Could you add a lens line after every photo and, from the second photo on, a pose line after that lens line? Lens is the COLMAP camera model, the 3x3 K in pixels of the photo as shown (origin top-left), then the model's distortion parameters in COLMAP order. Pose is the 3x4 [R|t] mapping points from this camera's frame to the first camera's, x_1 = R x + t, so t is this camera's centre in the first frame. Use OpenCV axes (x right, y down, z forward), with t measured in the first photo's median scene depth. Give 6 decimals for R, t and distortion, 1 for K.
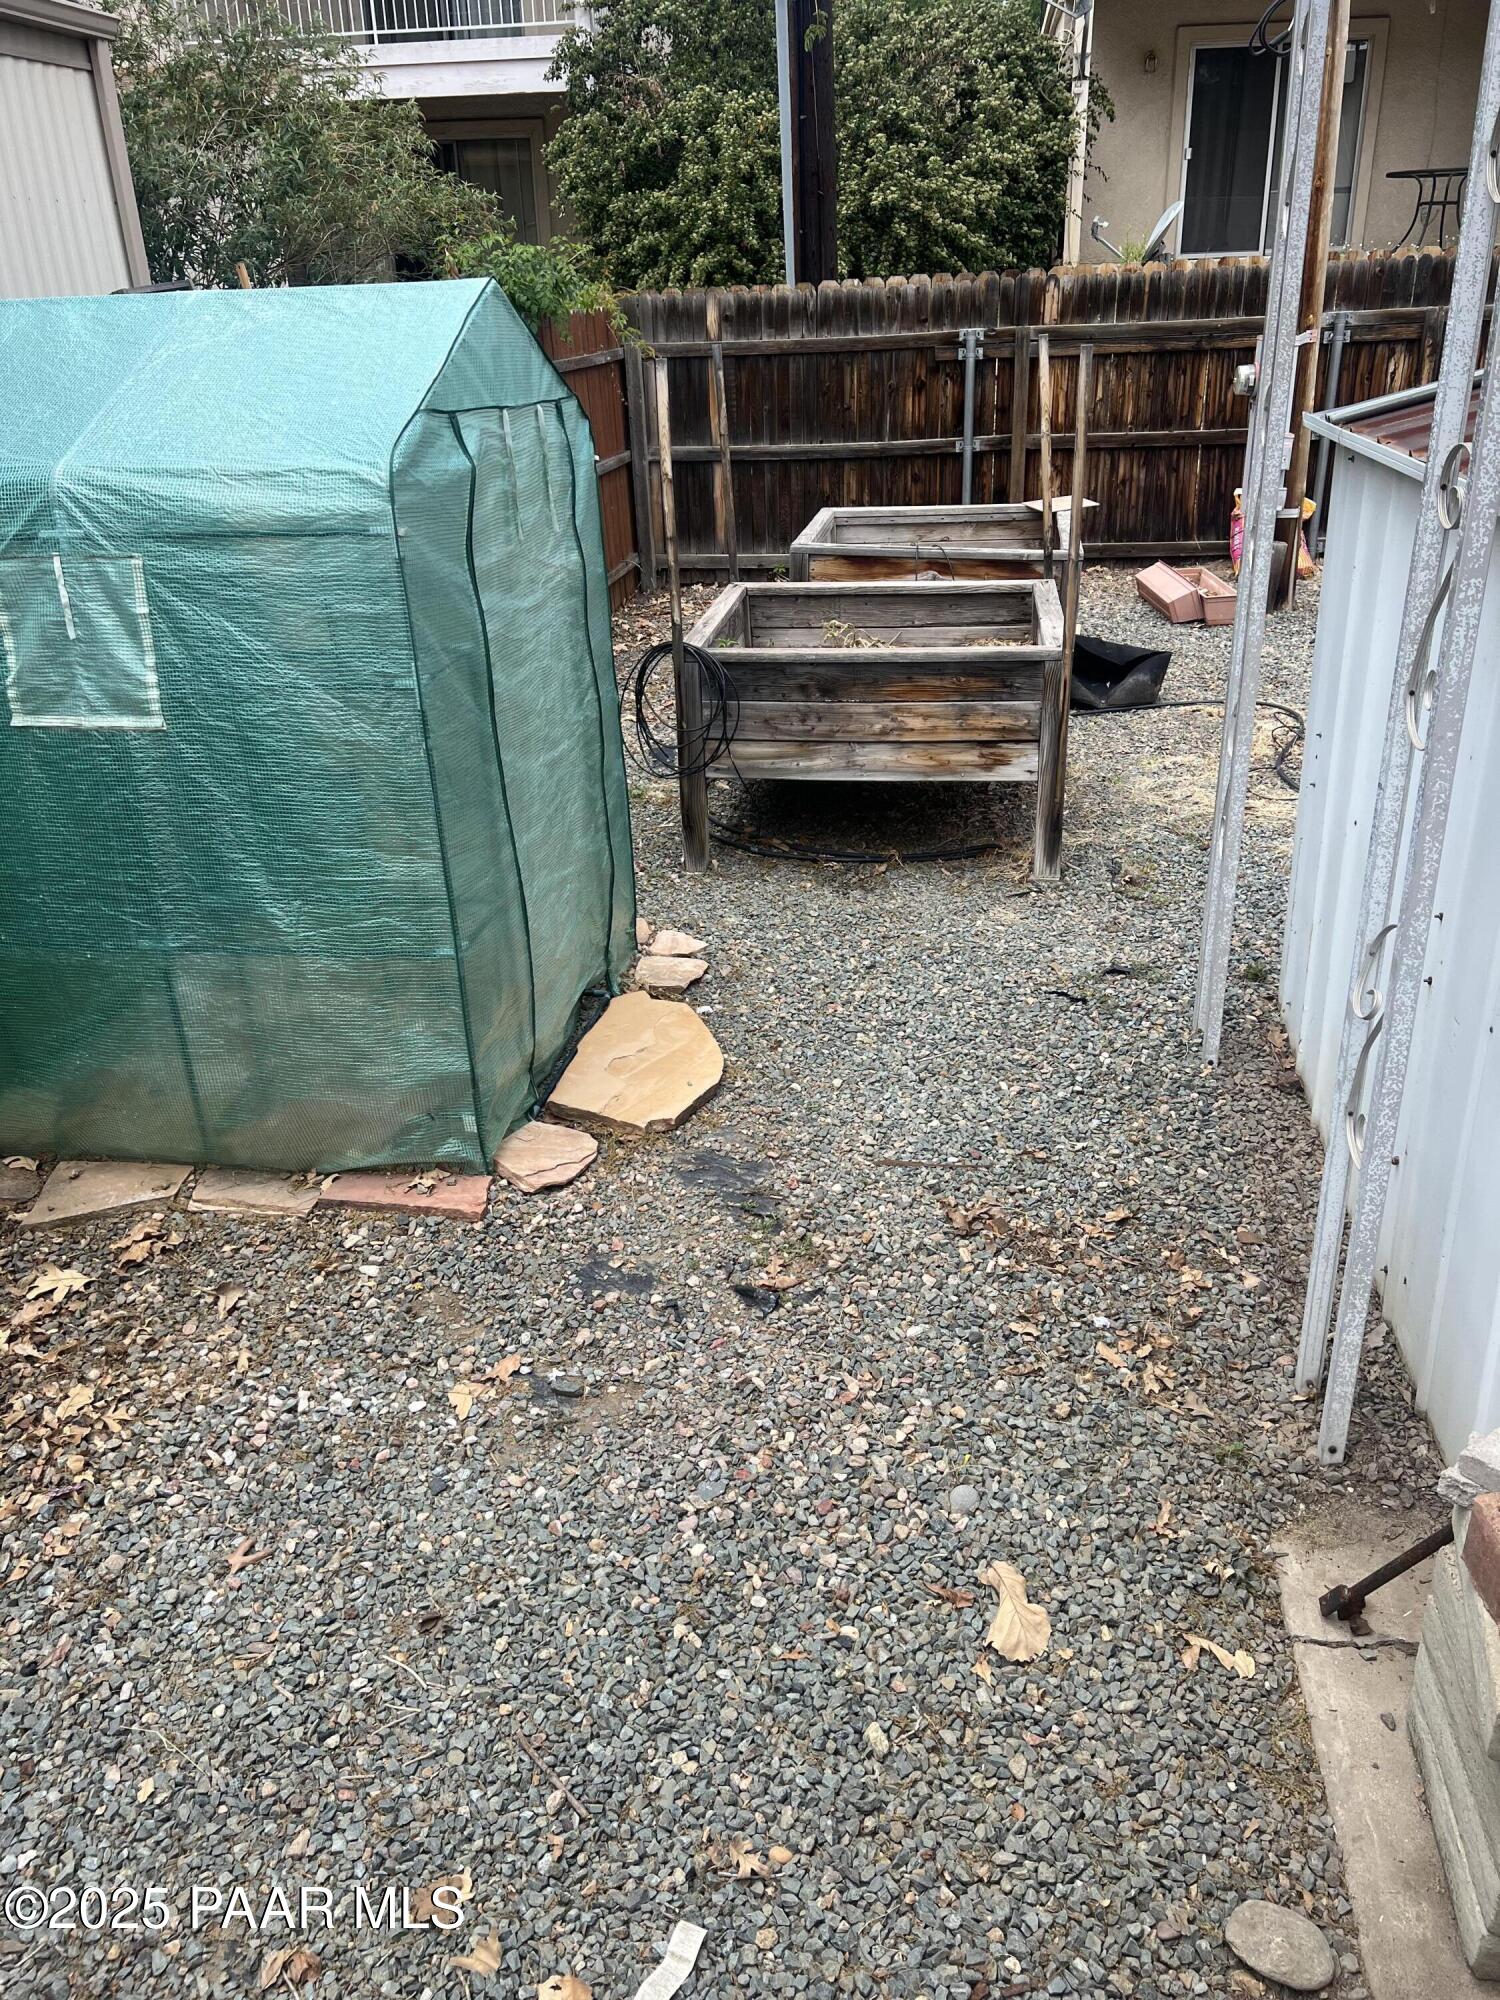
lens RADIAL K [[1494.9, 0, 750.0], [0, 1494.9, 1000.0], [0, 0, 1]] dist [0.065428, -0.072165]
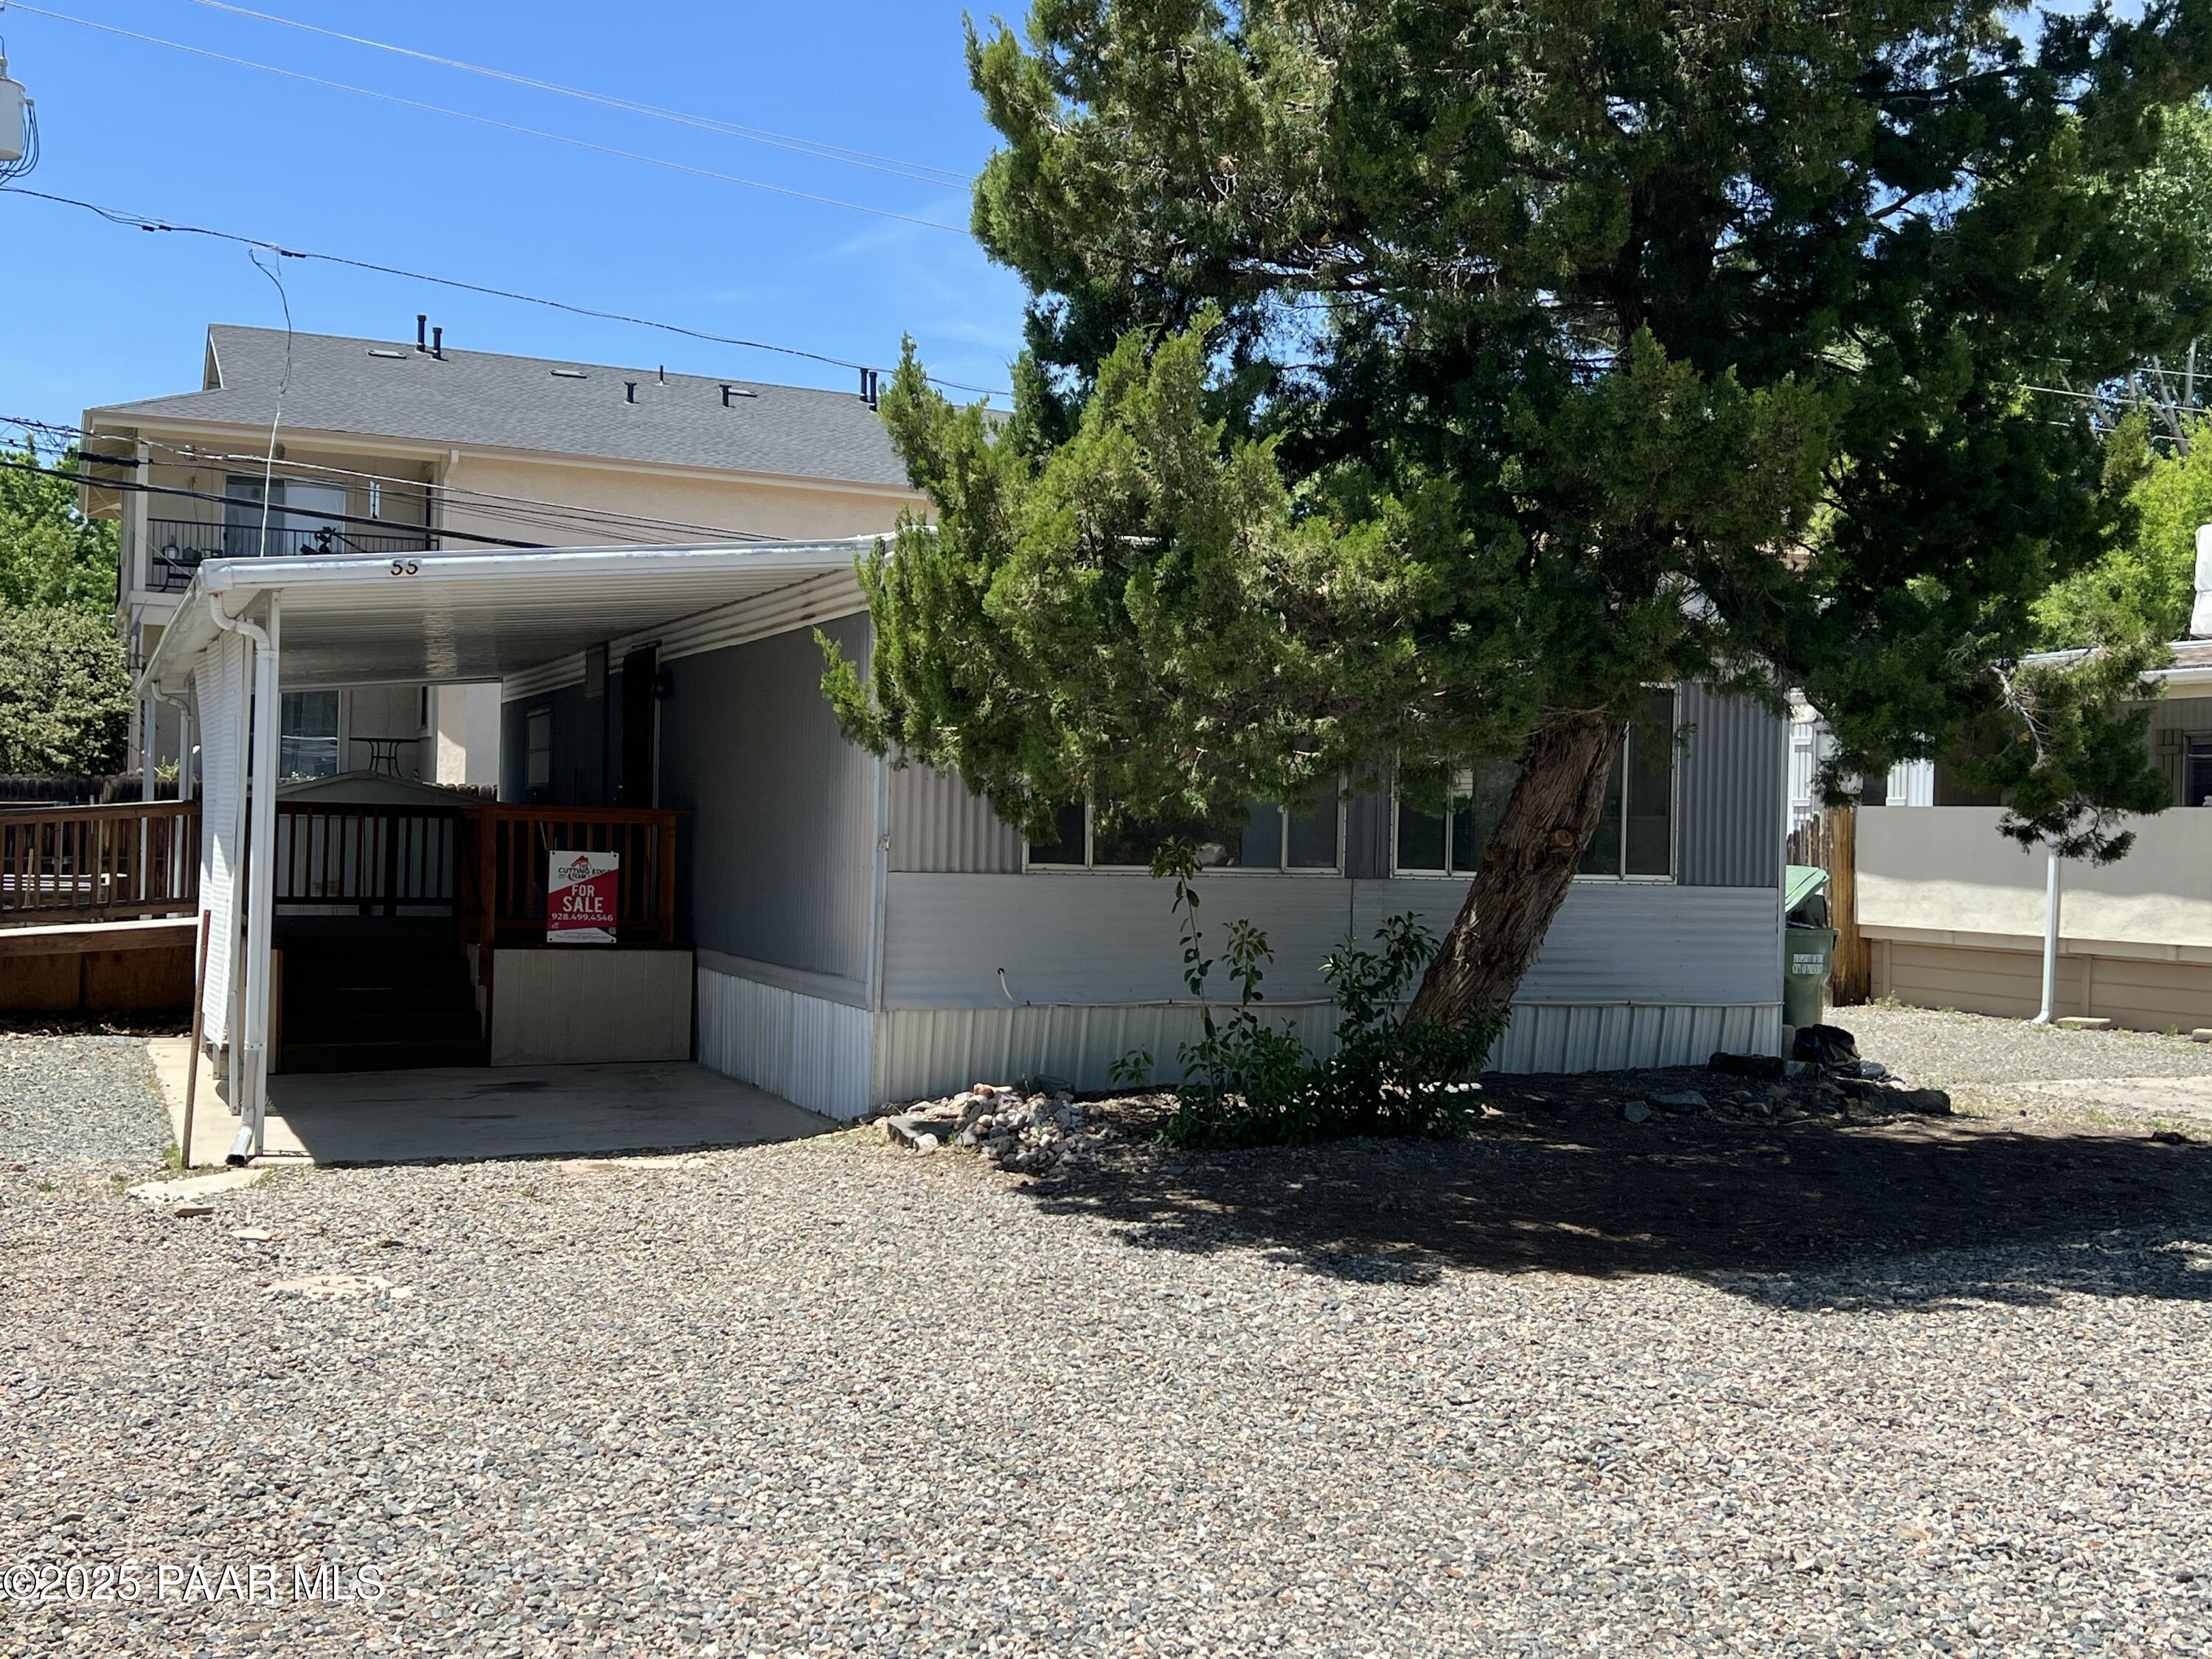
lens RADIAL K [[2320.1, 0, 1106.0], [0, 2320.1, 829.5], [0, 0, 1]] dist [0.074831, 0.001969]
pose [[0.850612, 0.051959, 0.523220, -0.204165], [0.176122, 0.909462, -0.376642, 0.678483], [-0.495419, 0.412527, 0.764449, -1.376699]]
